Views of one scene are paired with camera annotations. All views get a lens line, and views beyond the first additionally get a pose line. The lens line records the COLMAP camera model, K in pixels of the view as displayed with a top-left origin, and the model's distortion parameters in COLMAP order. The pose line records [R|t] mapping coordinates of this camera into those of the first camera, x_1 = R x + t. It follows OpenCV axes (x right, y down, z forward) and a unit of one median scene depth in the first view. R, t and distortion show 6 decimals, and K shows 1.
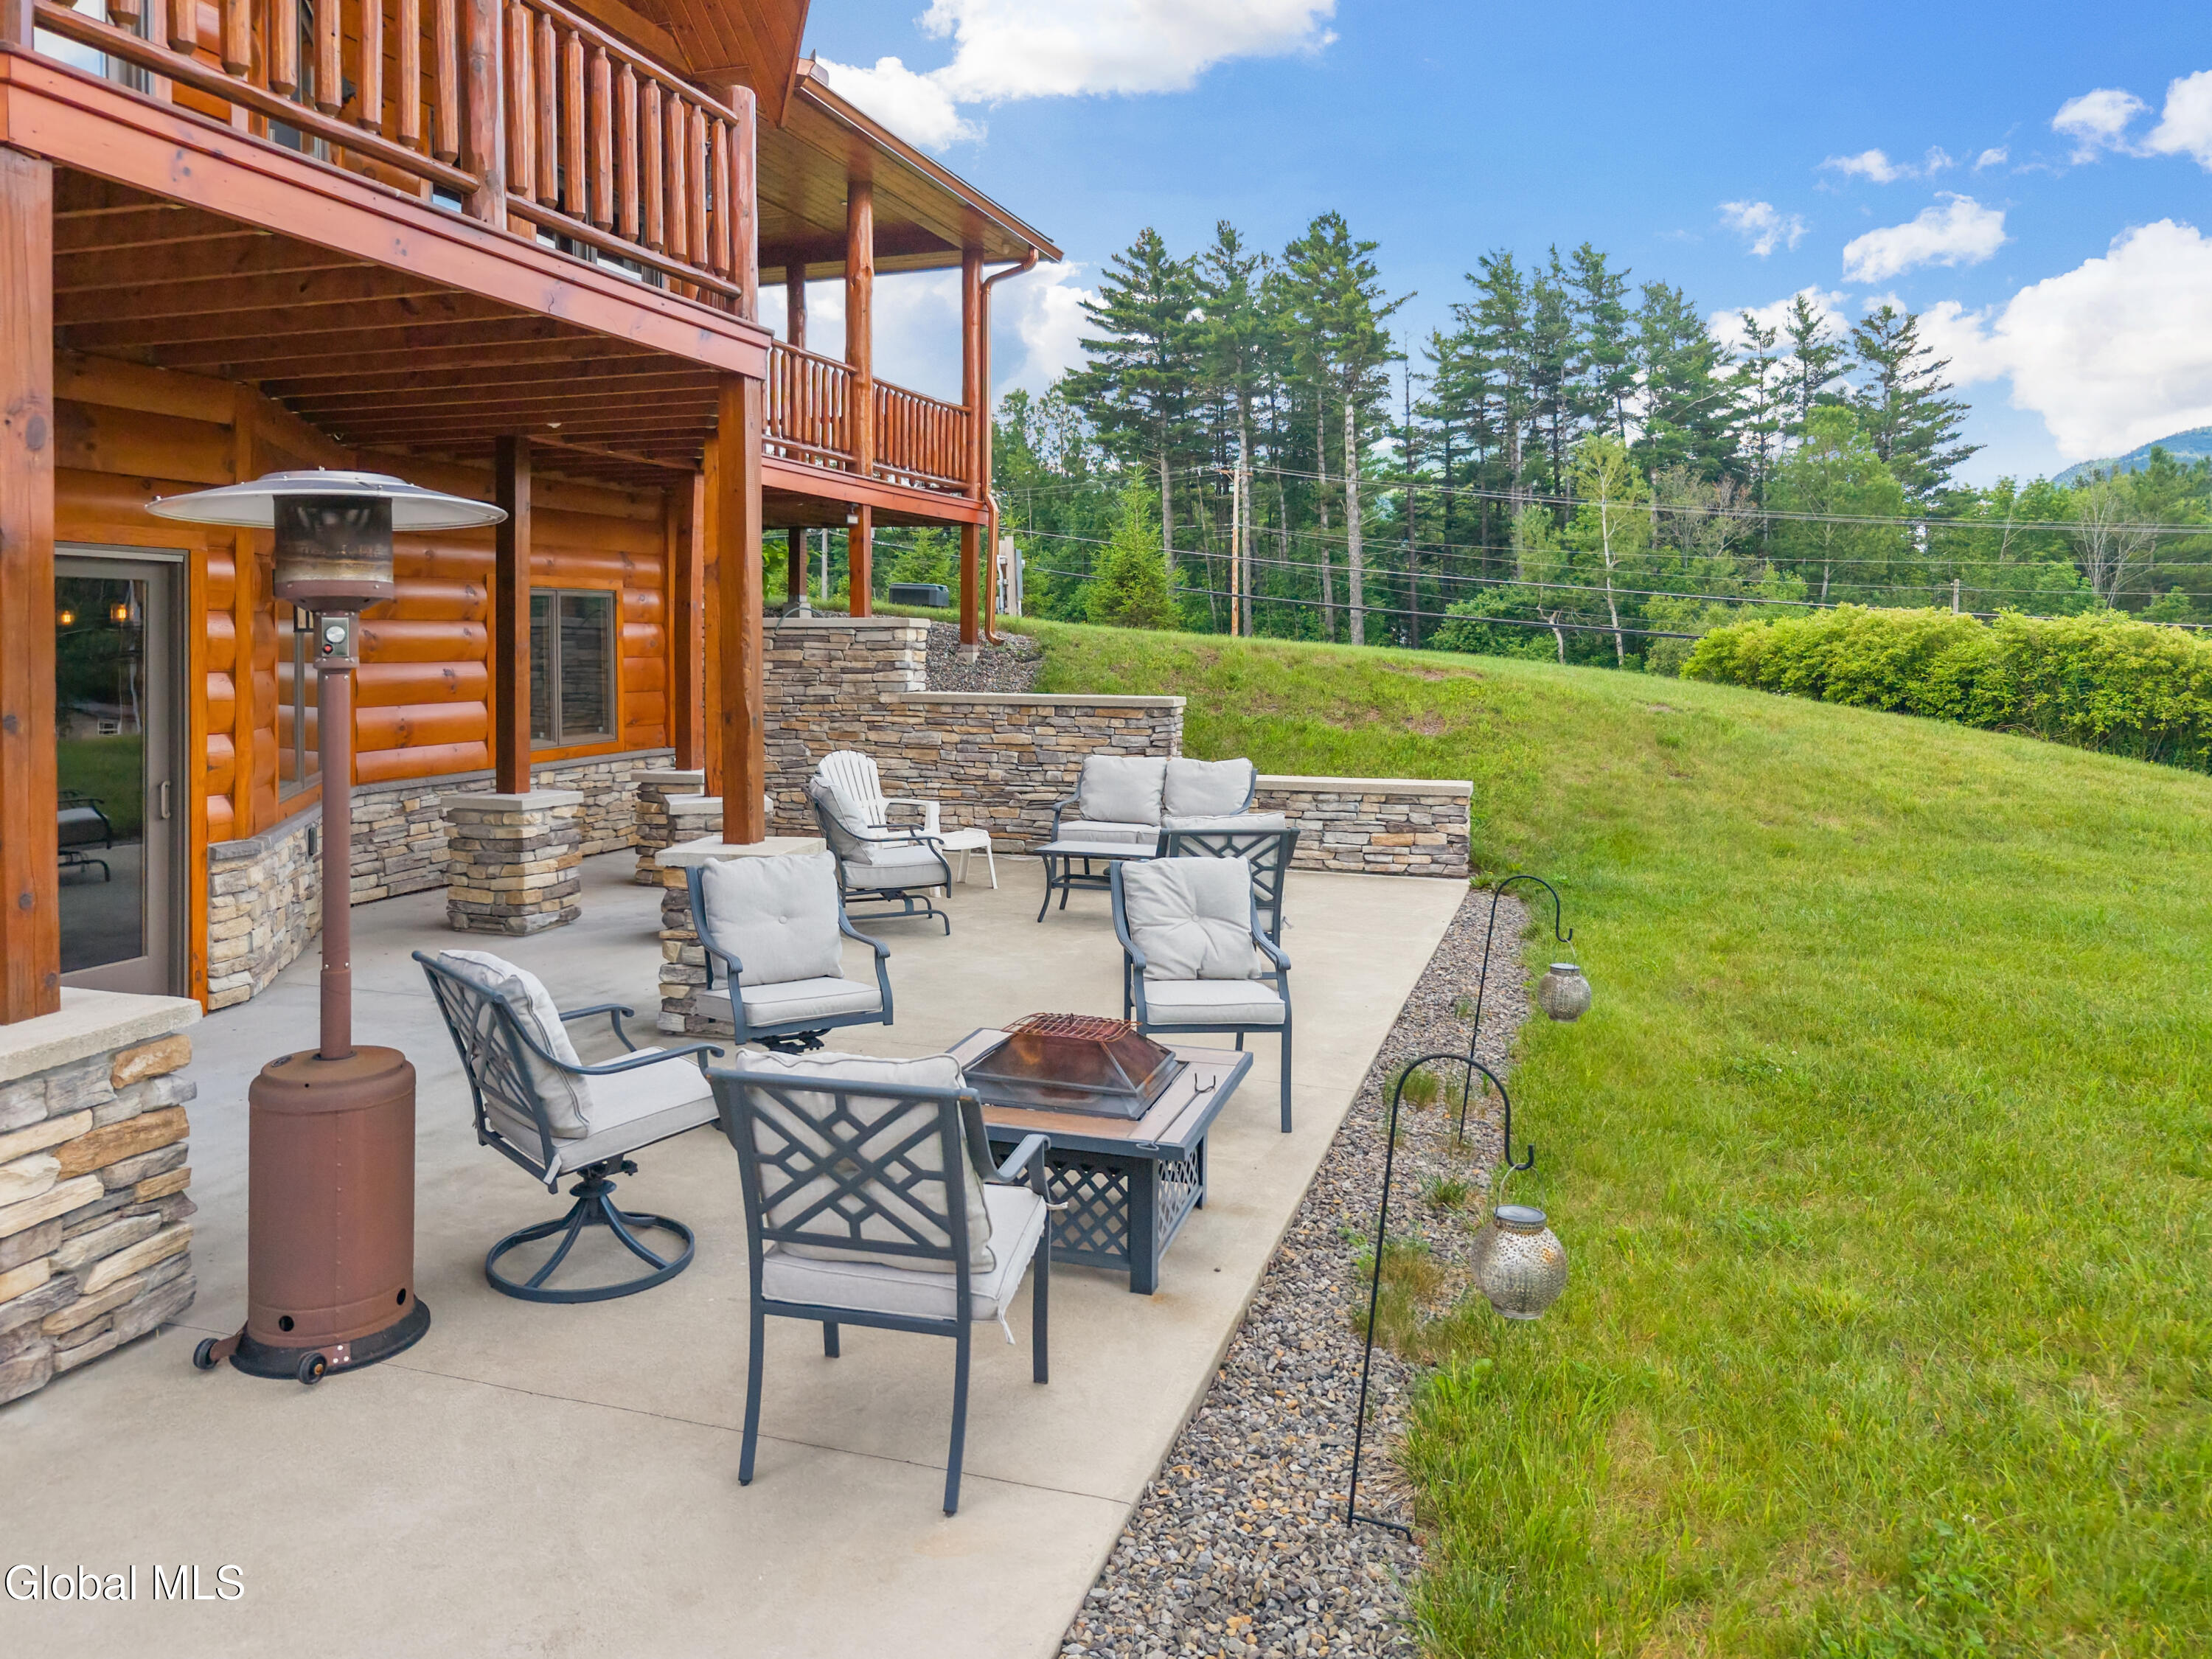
lens RADIAL K [[1485.6, 0, 1106.0], [0, 1485.6, 829.5], [0, 0, 1]] dist [0.028602, -0.029953]
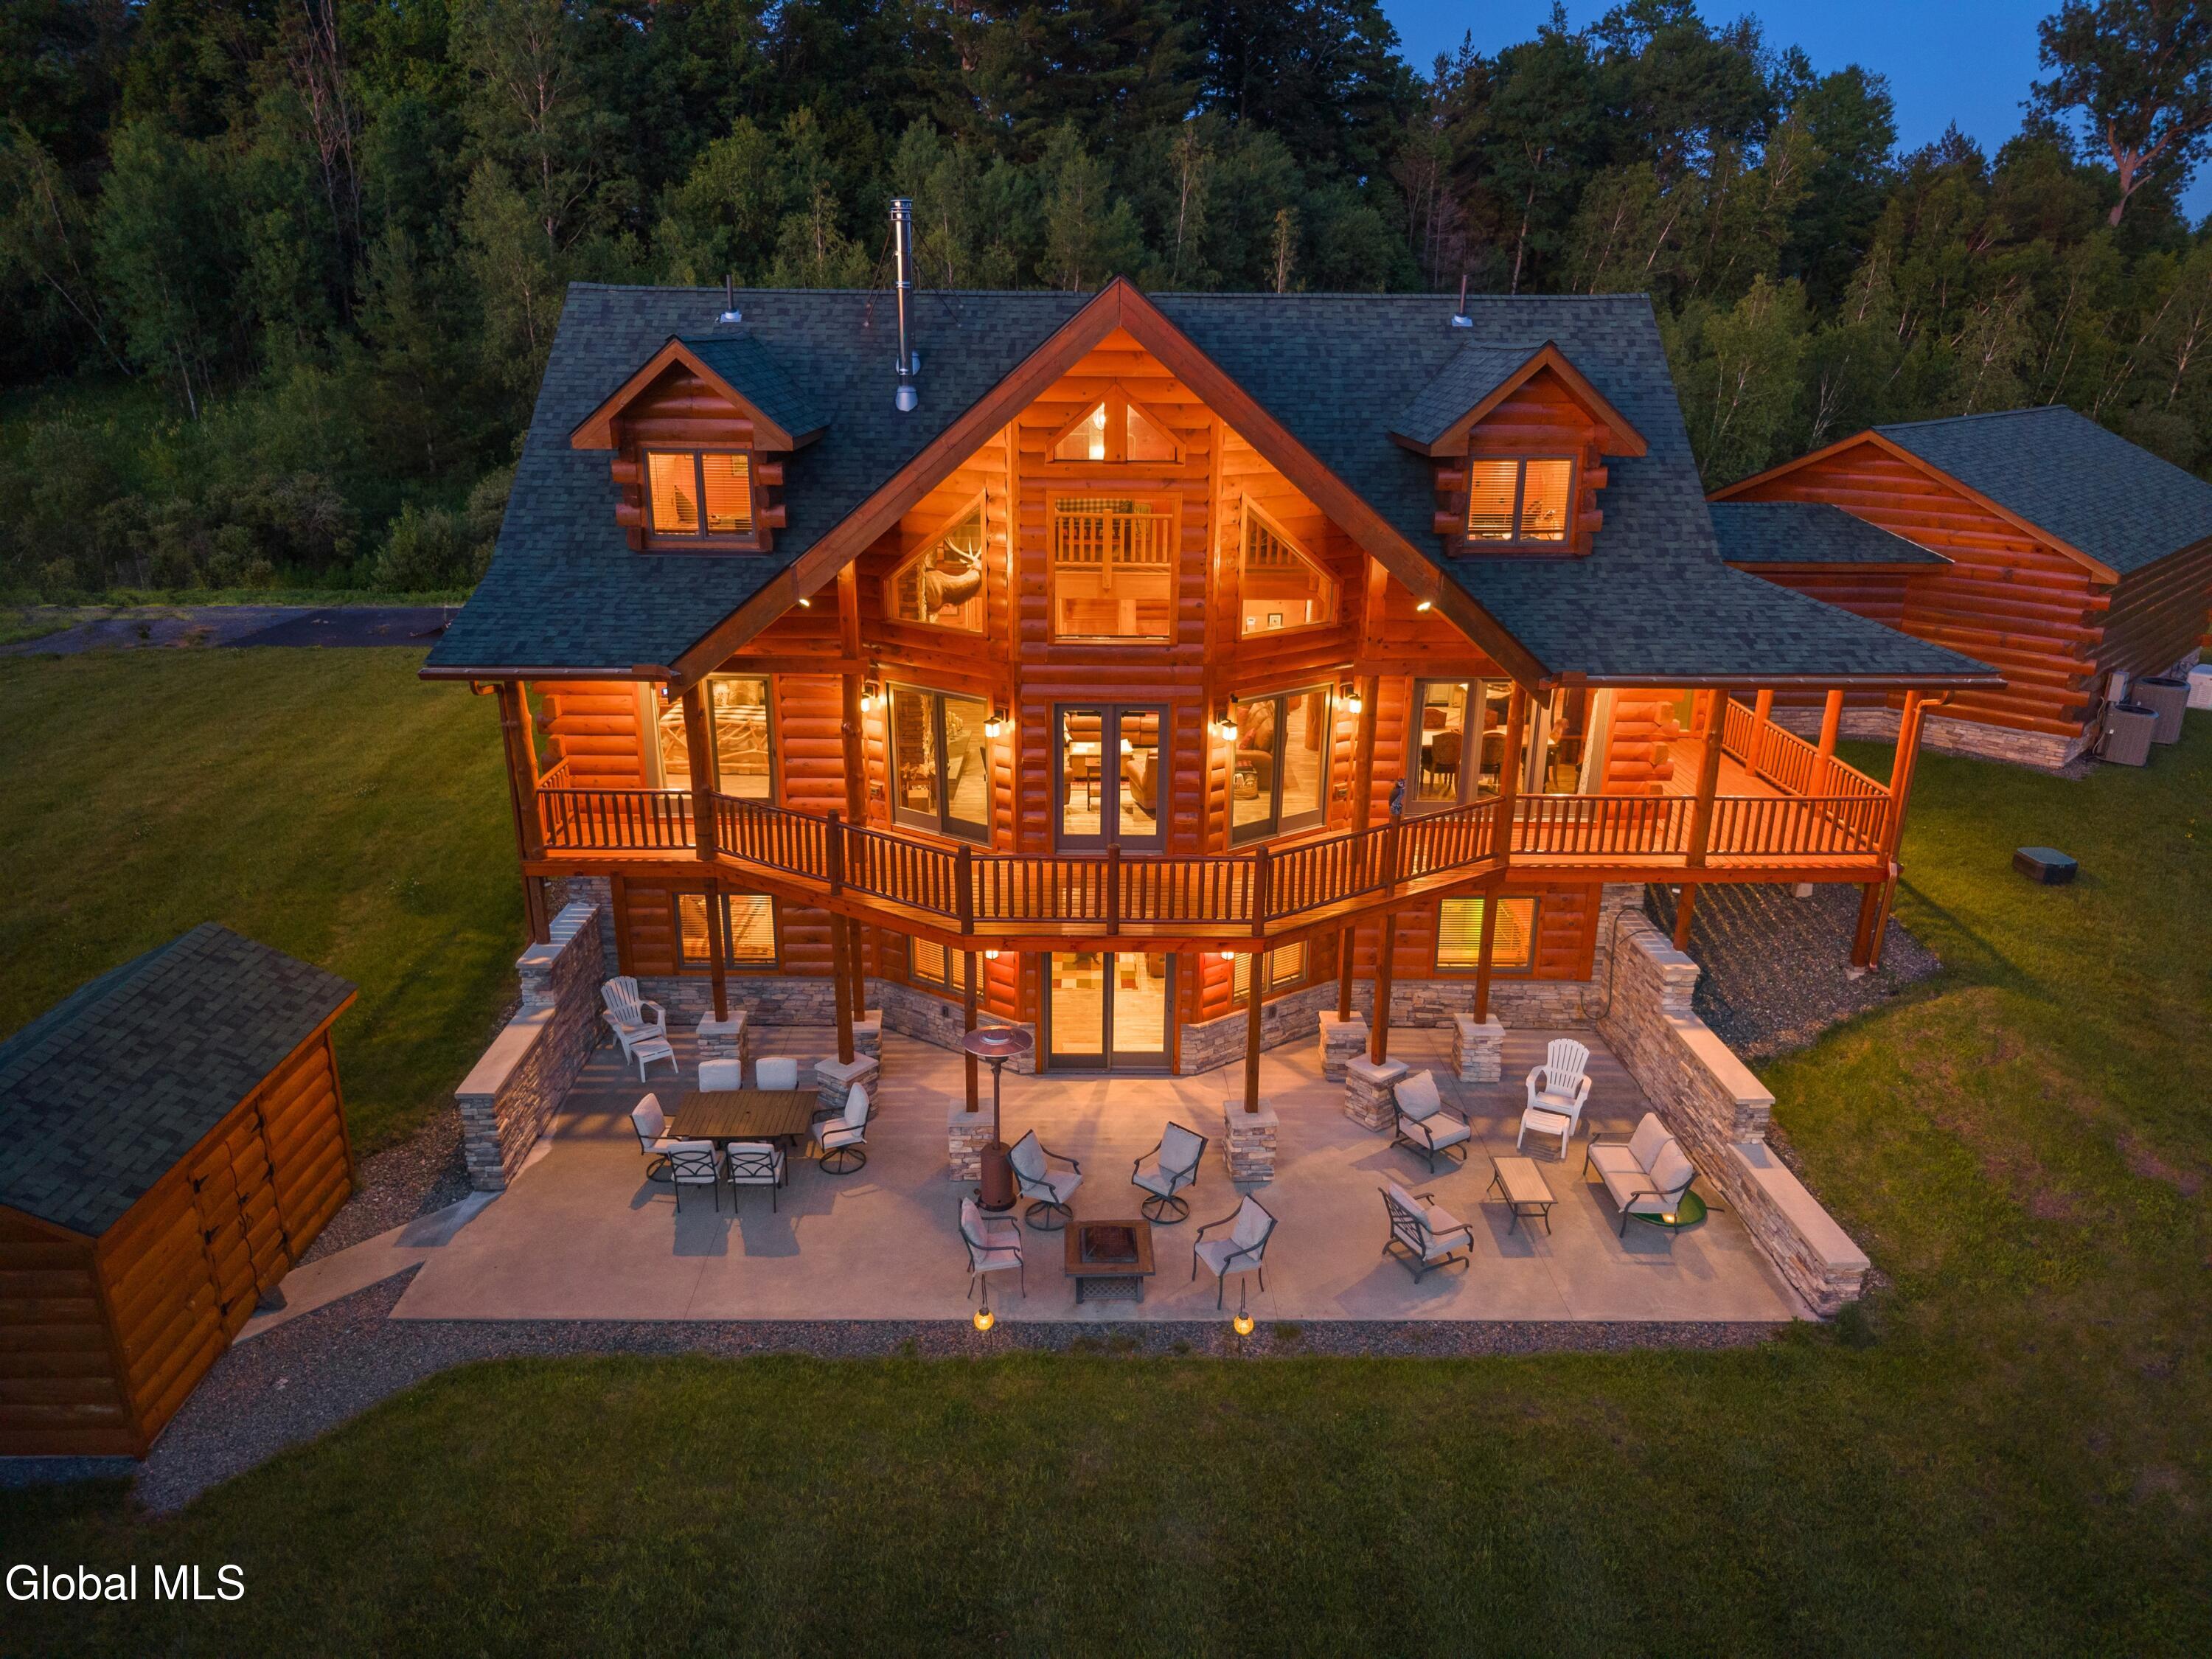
lens RADIAL K [[1492.5, 0, 1106.0], [0, 1492.5, 829.5], [0, 0, 1]] dist [0.003792, 0.002785]
pose [[0.317450, 0.303419, -0.898422, 1.045204], [-0.127415, 0.952485, 0.276656, -0.640262], [0.939676, 0.026648, 0.341026, -0.087367]]
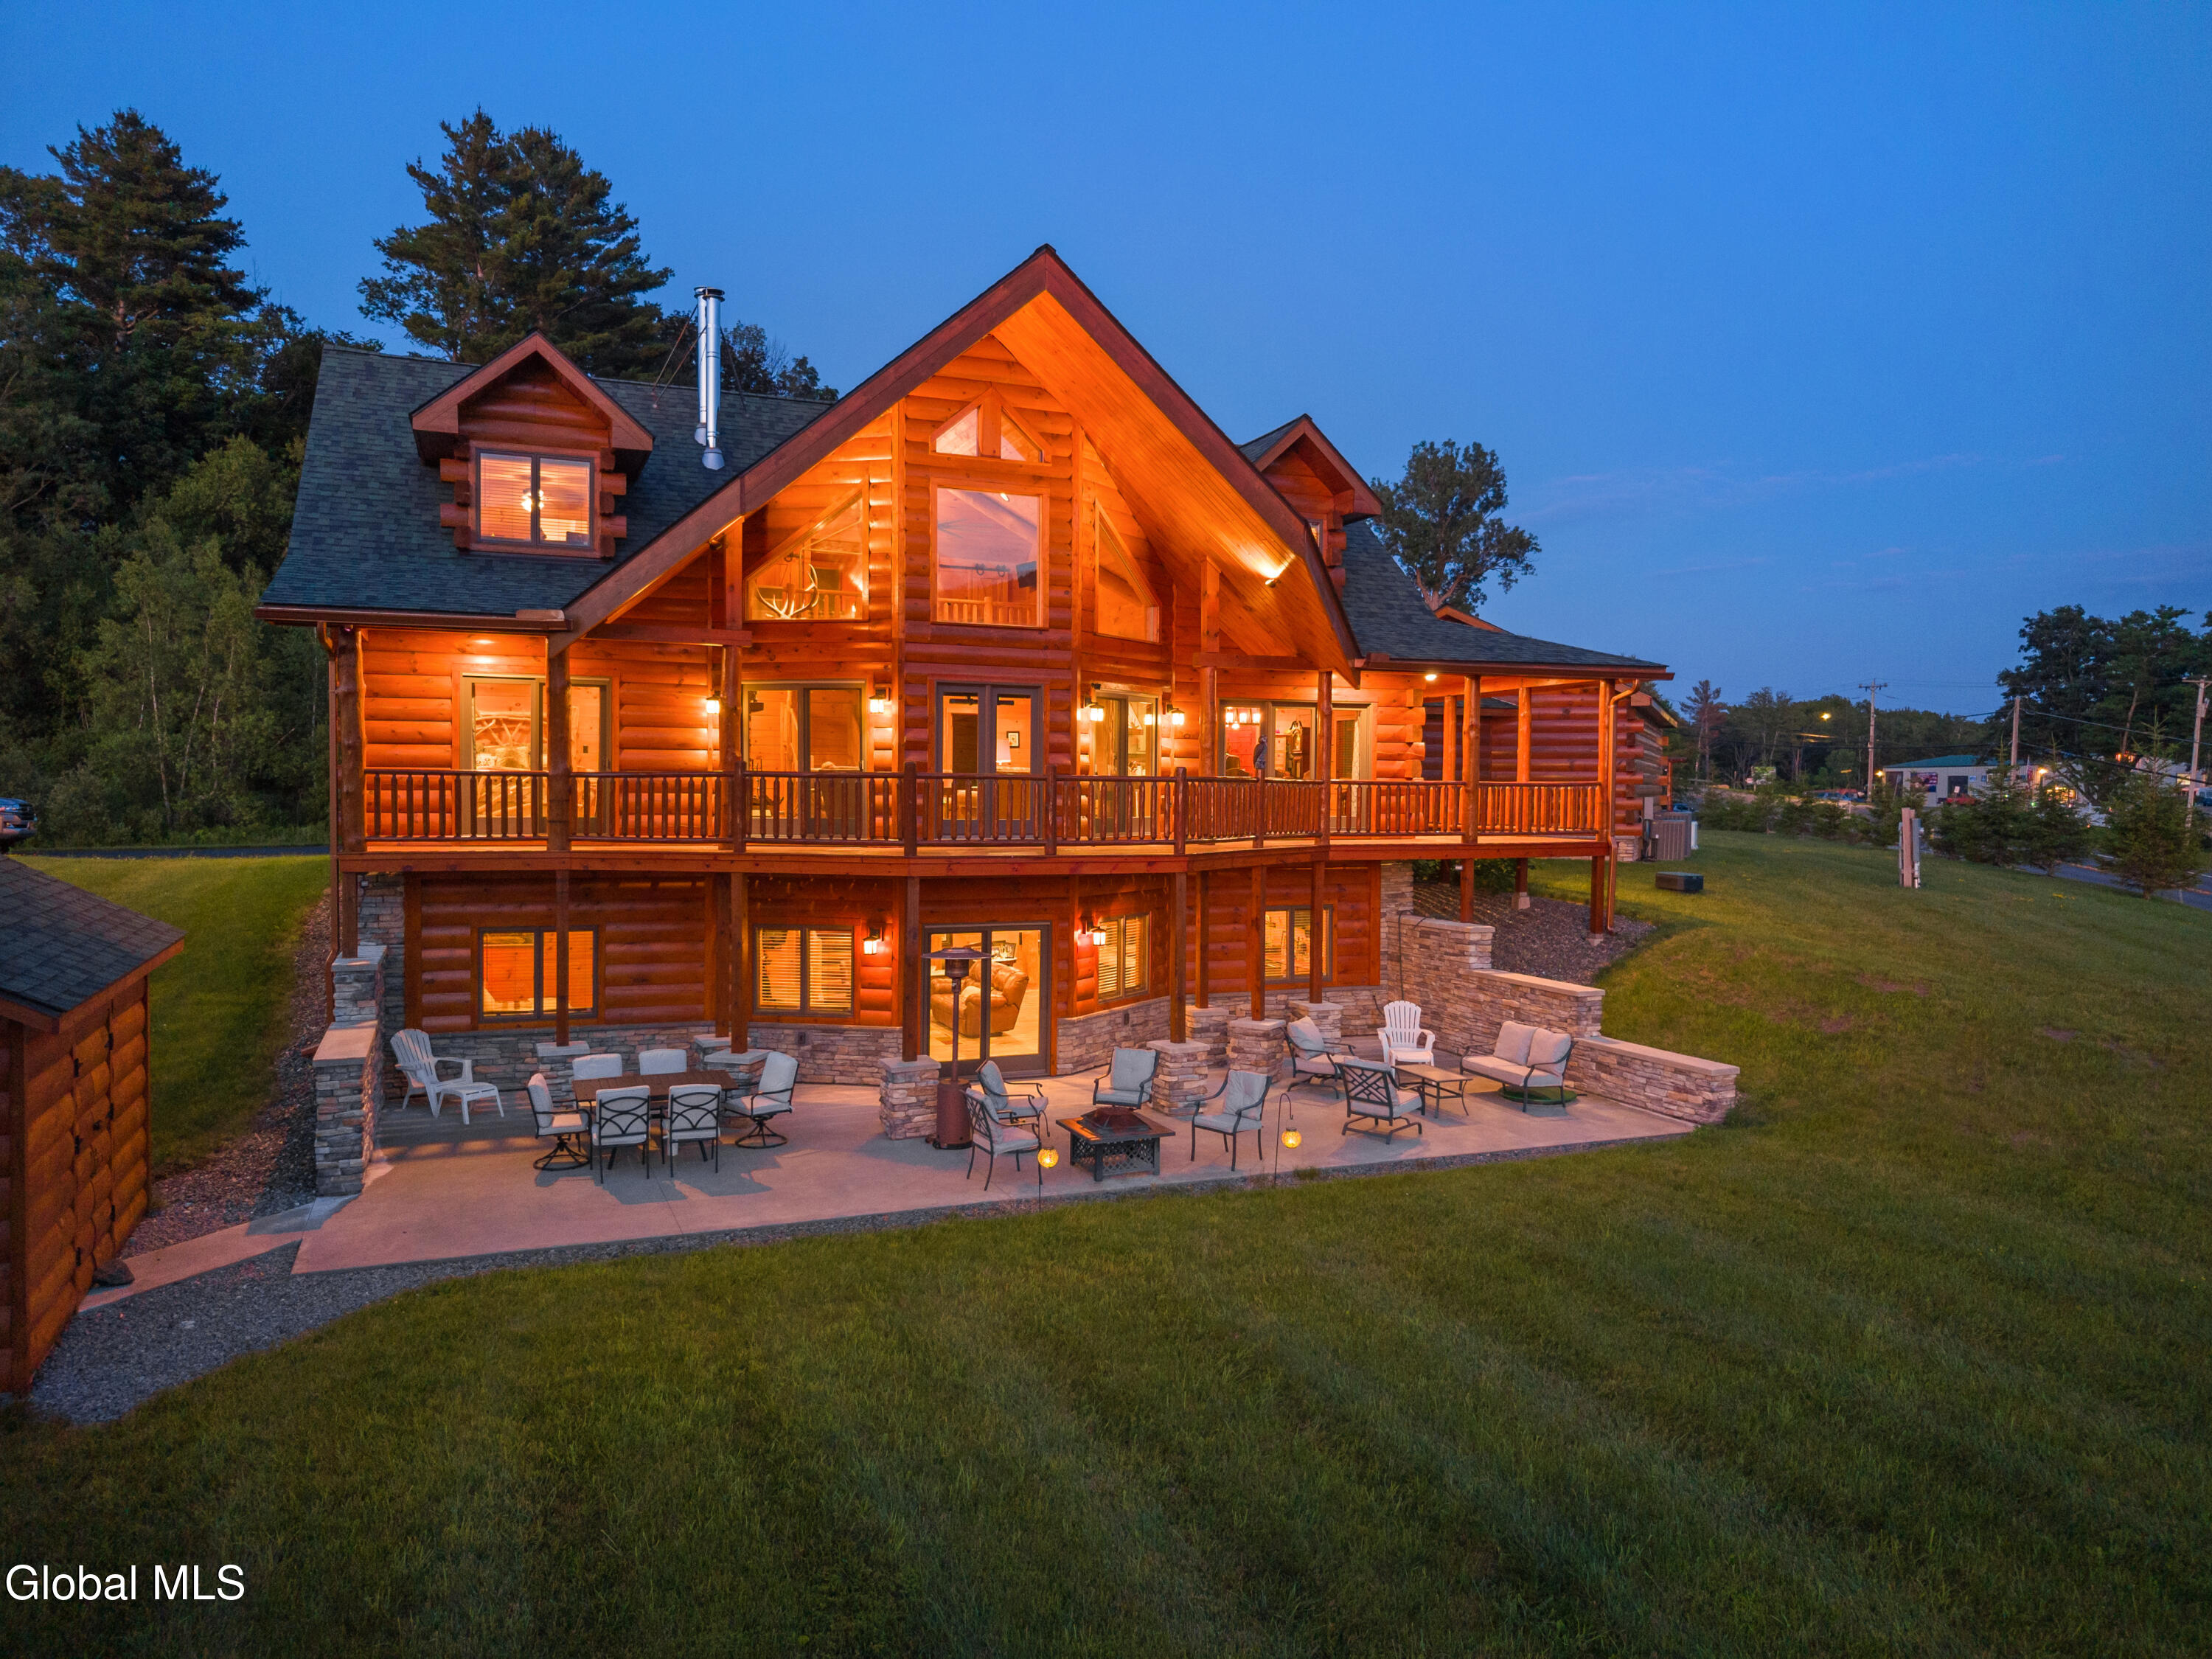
lens RADIAL K [[1508.1, 0, 1106.0], [0, 1508.1, 829.5], [0, 0, 1]] dist [0.012556, -0.001630]
pose [[0.644941, 0.024194, -0.763850, 0.950556], [-0.102649, 0.993184, -0.055211, -0.115304], [0.757308, 0.114017, 0.643028, -0.484238]]
